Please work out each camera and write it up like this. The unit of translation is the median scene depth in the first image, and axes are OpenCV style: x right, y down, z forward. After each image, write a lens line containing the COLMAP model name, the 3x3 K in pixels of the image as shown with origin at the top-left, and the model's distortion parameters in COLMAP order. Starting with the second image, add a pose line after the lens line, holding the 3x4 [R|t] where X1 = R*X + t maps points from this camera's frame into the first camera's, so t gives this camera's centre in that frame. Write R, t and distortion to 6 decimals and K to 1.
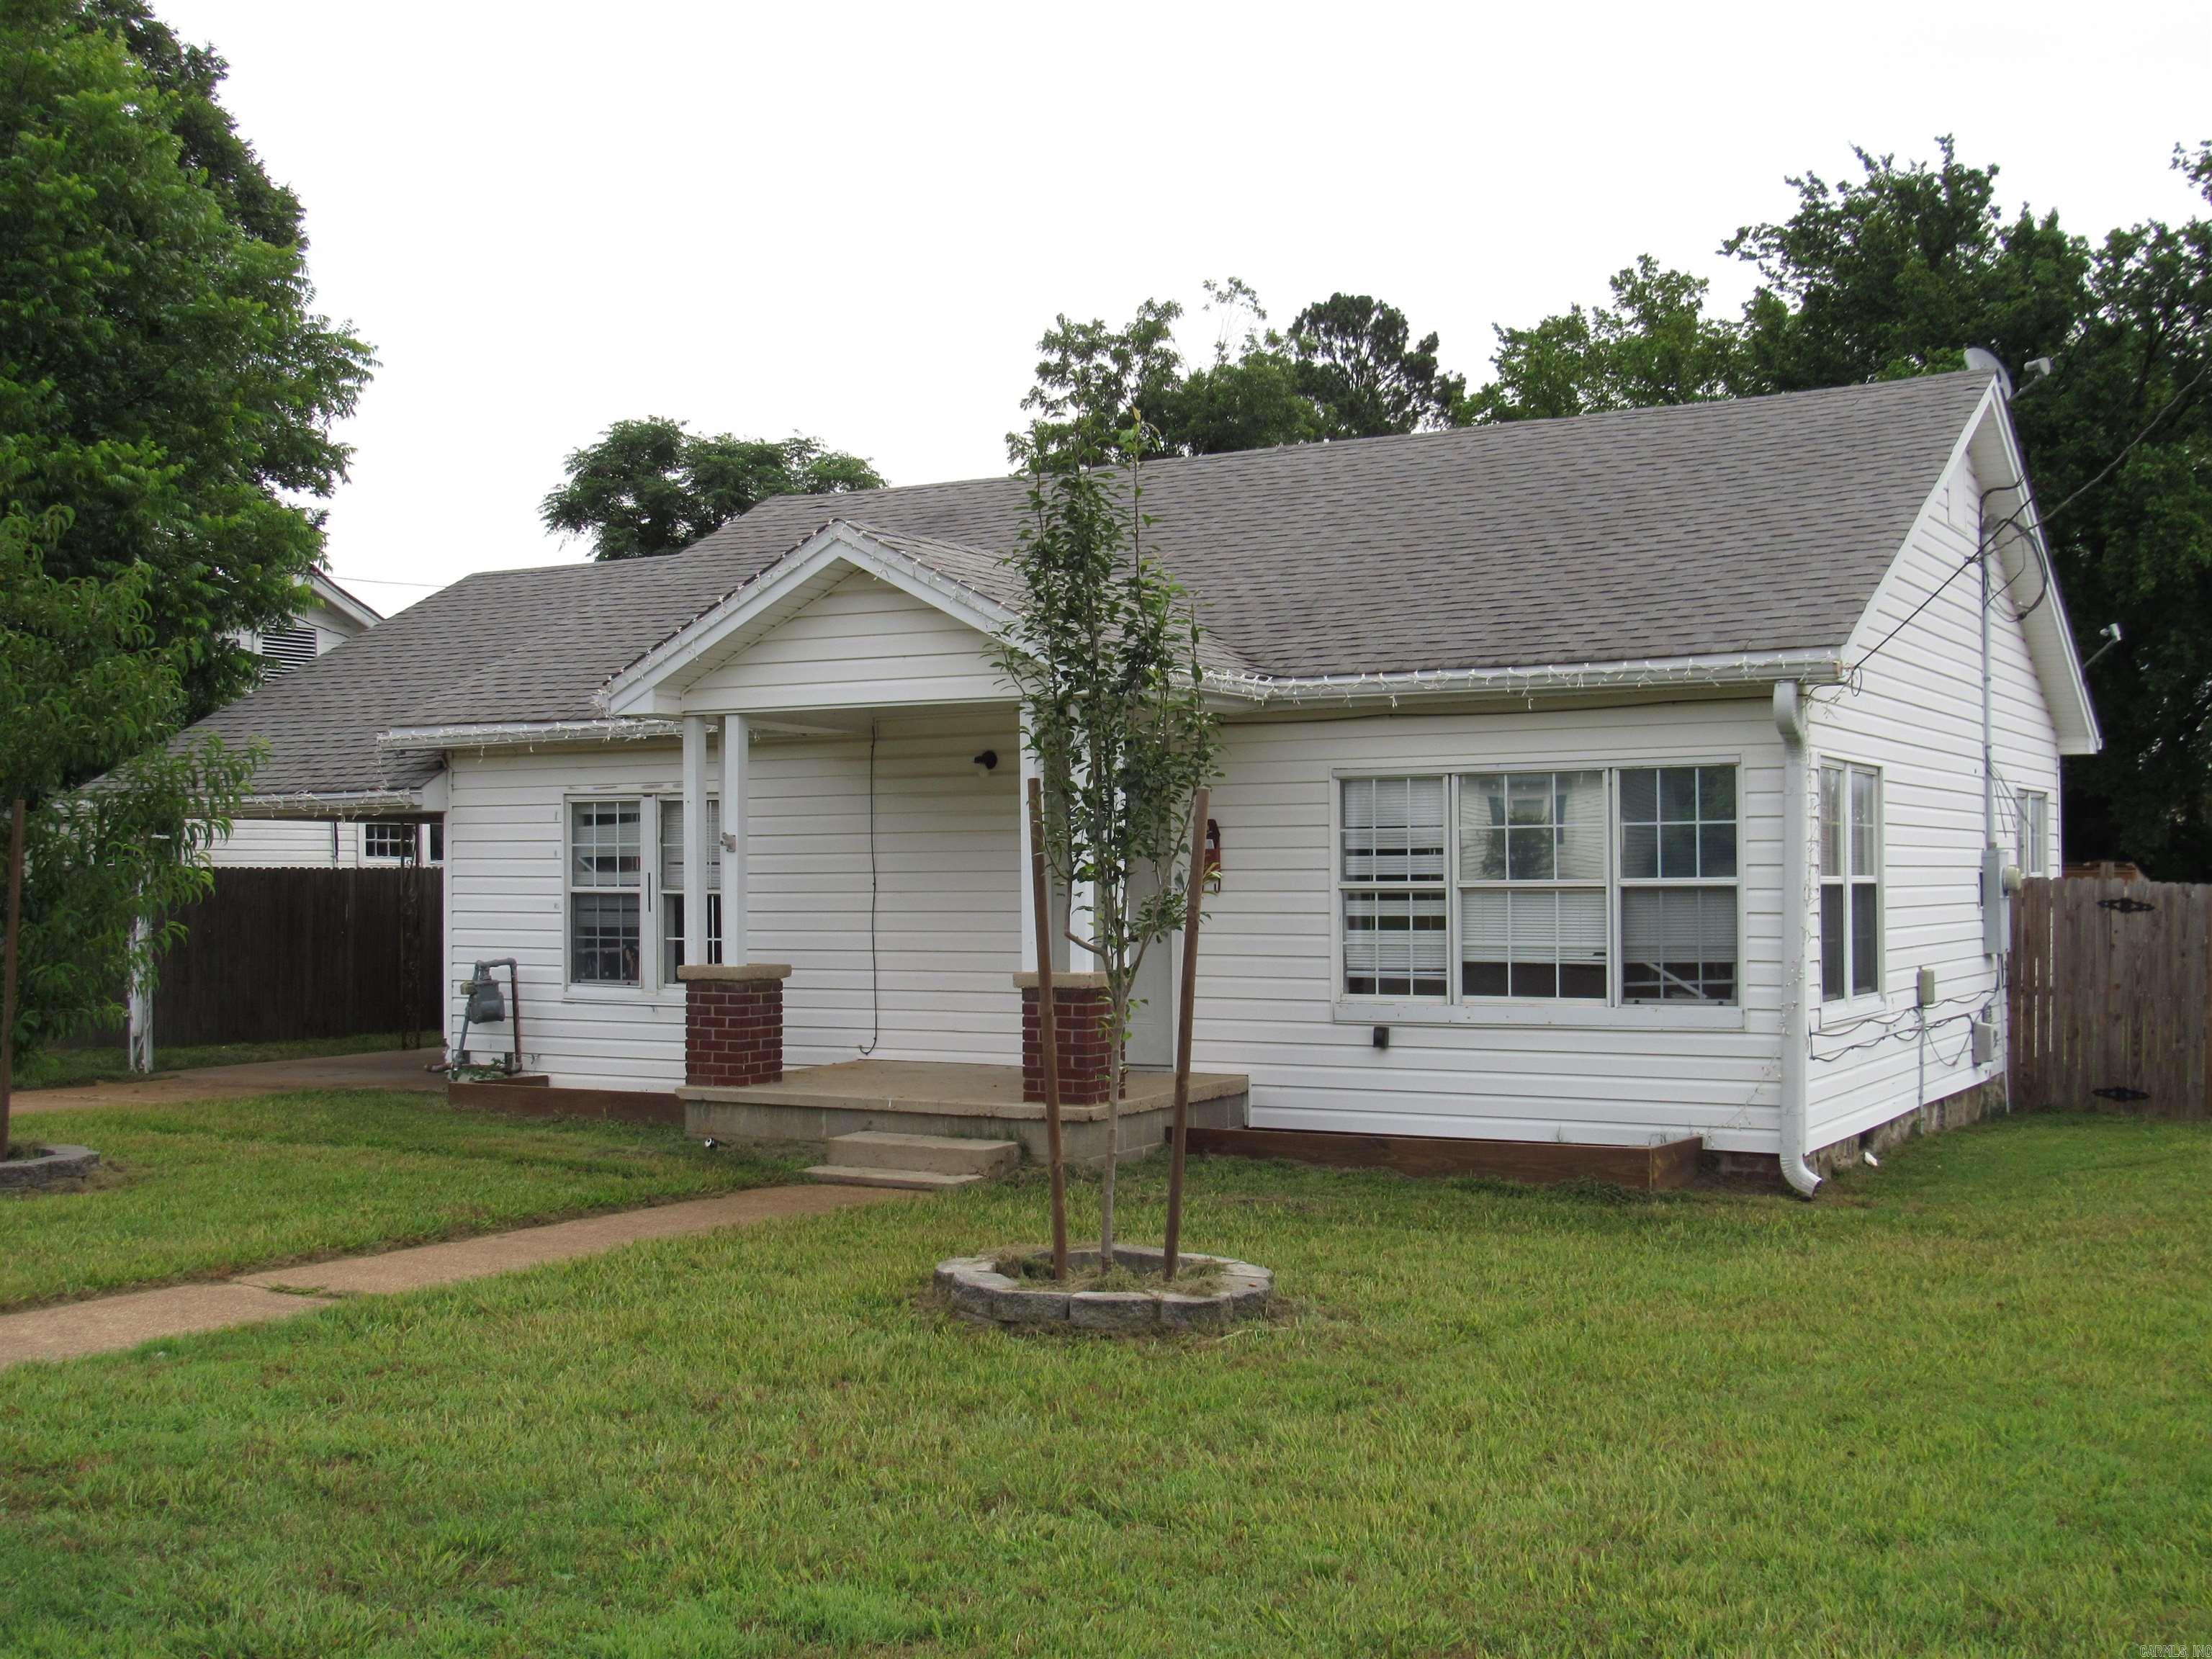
lens RADIAL K [[2400.2, 0, 1106.0], [0, 2400.2, 829.5], [0, 0, 1]] dist [0.057416, 0.001787]
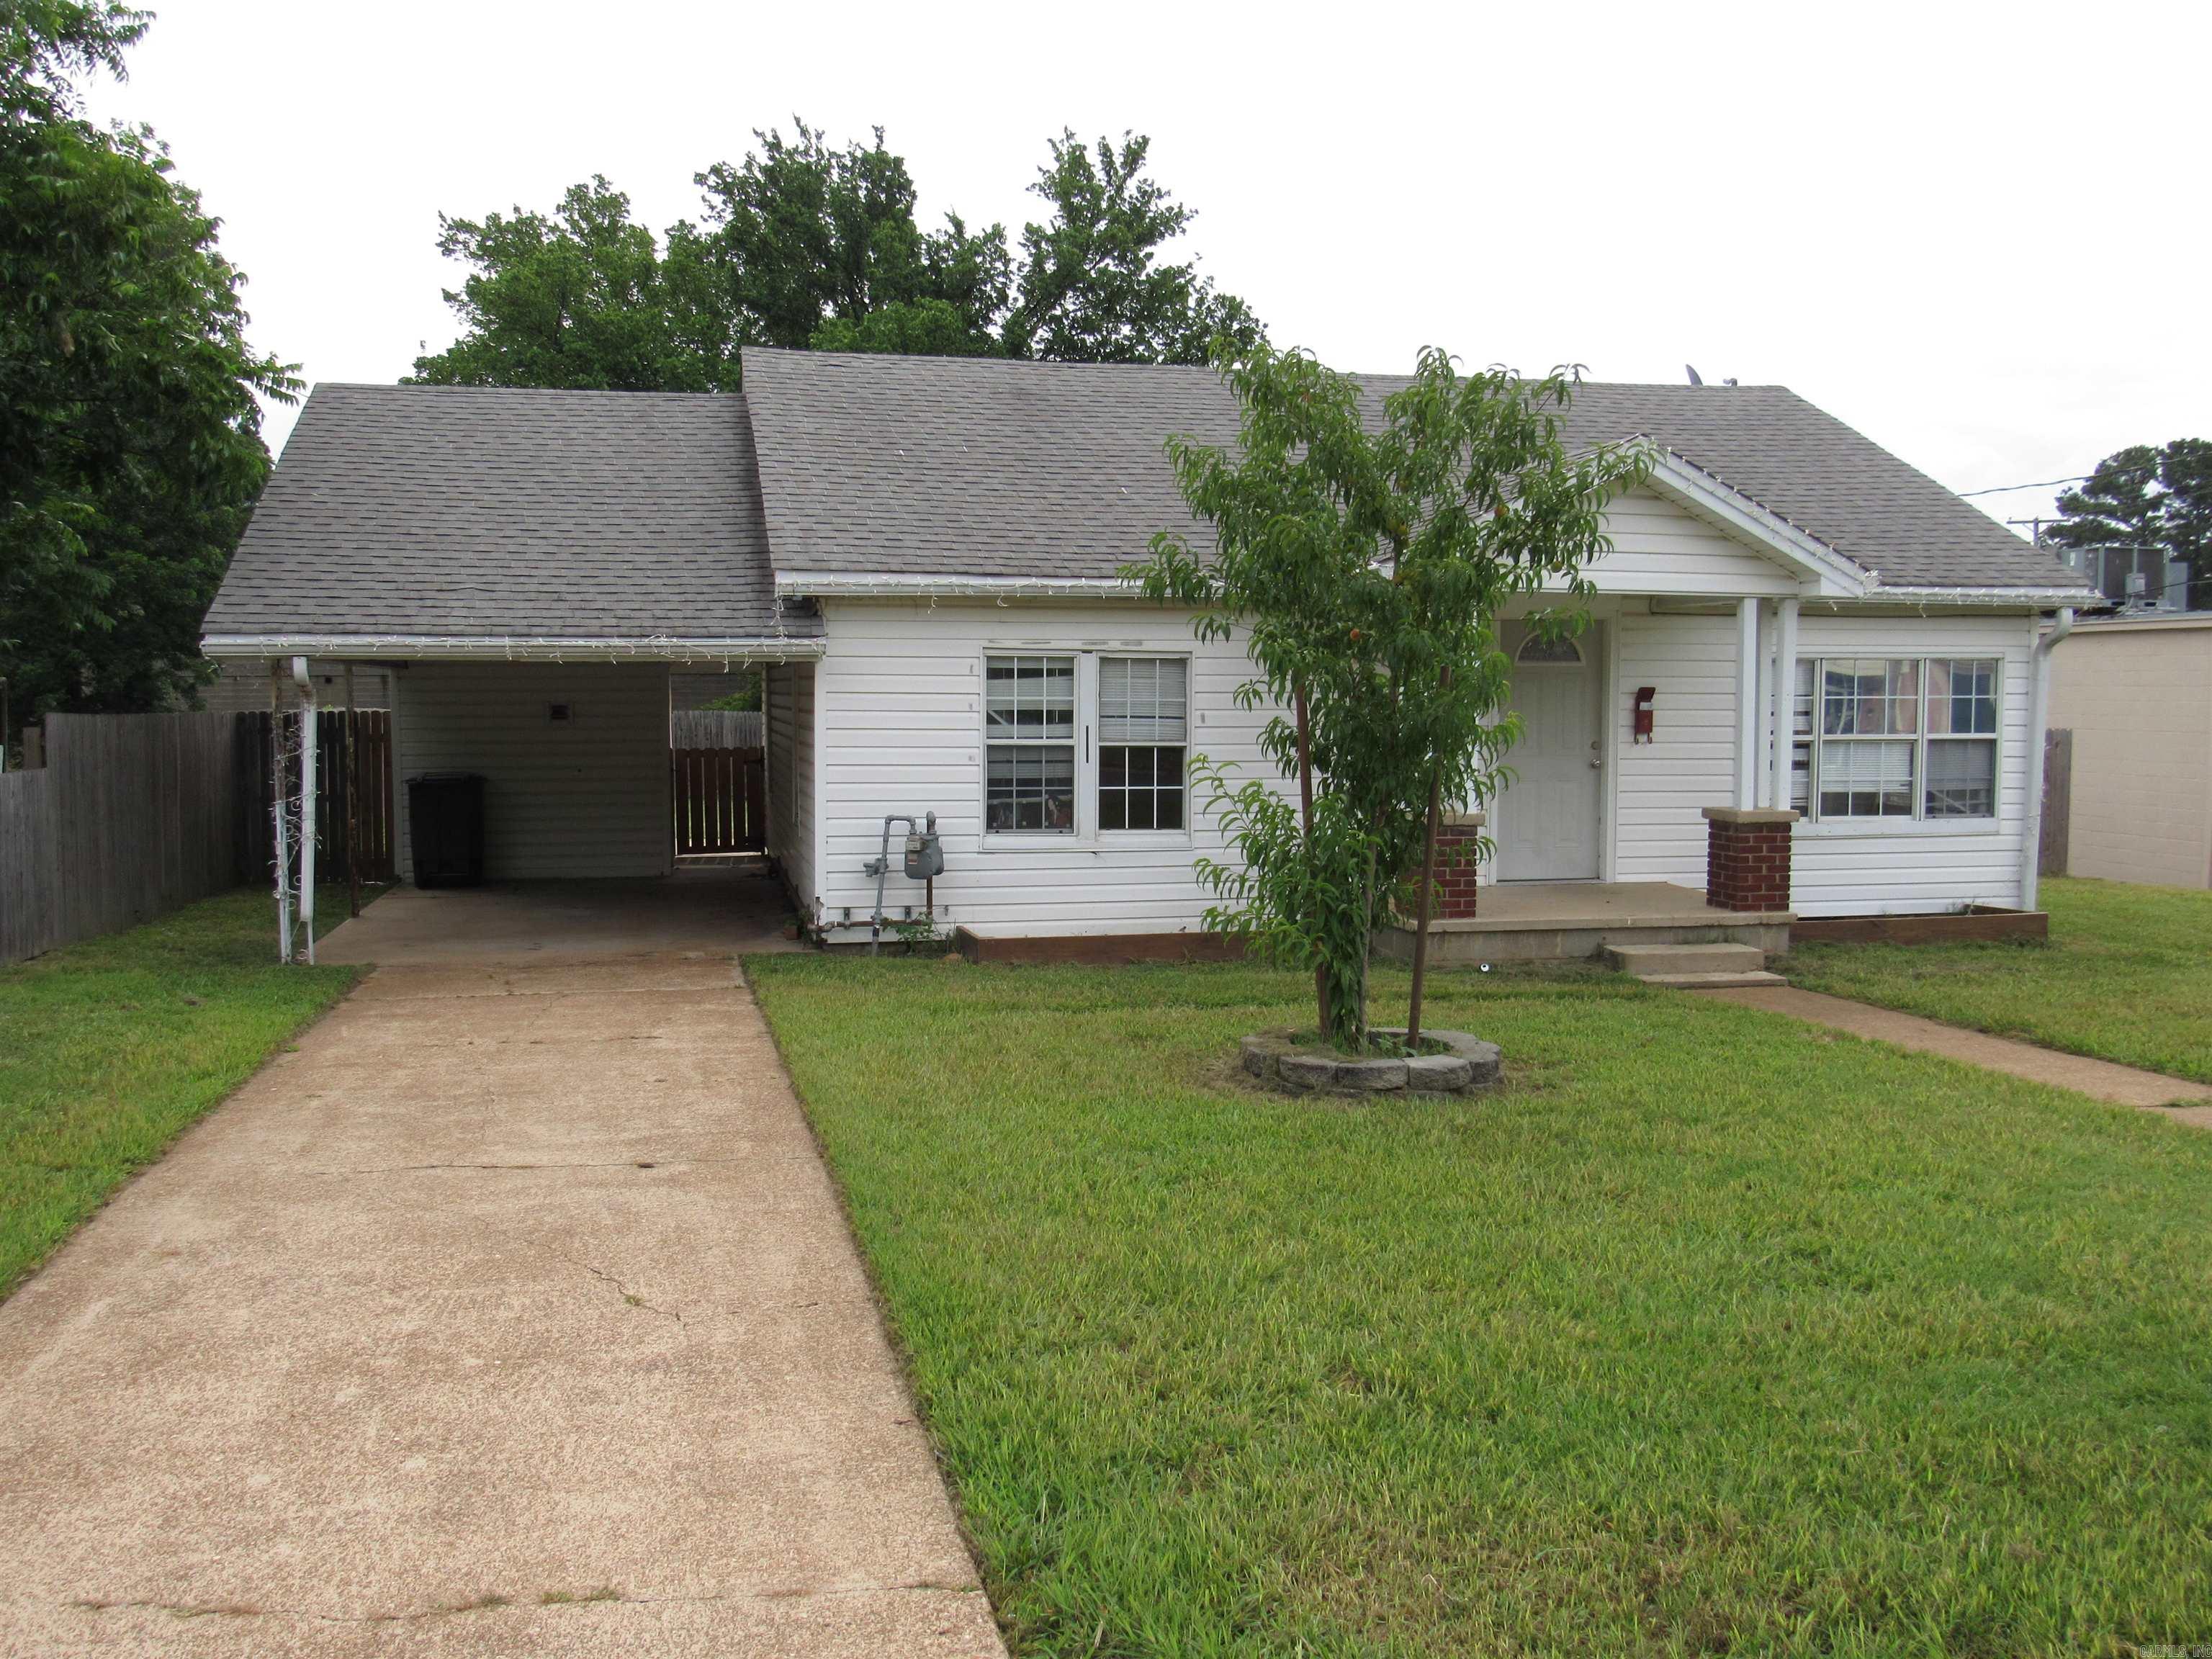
lens RADIAL K [[2138.0, 0, 1106.0], [0, 2138.0, 829.5], [0, 0, 1]] dist [-0.092389, -0.002545]
pose [[0.736044, -0.030882, 0.676229, -0.808175], [-0.015455, 0.997932, 0.062395, 0.004918], [-0.676757, -0.056376, 0.734045, 0.307589]]
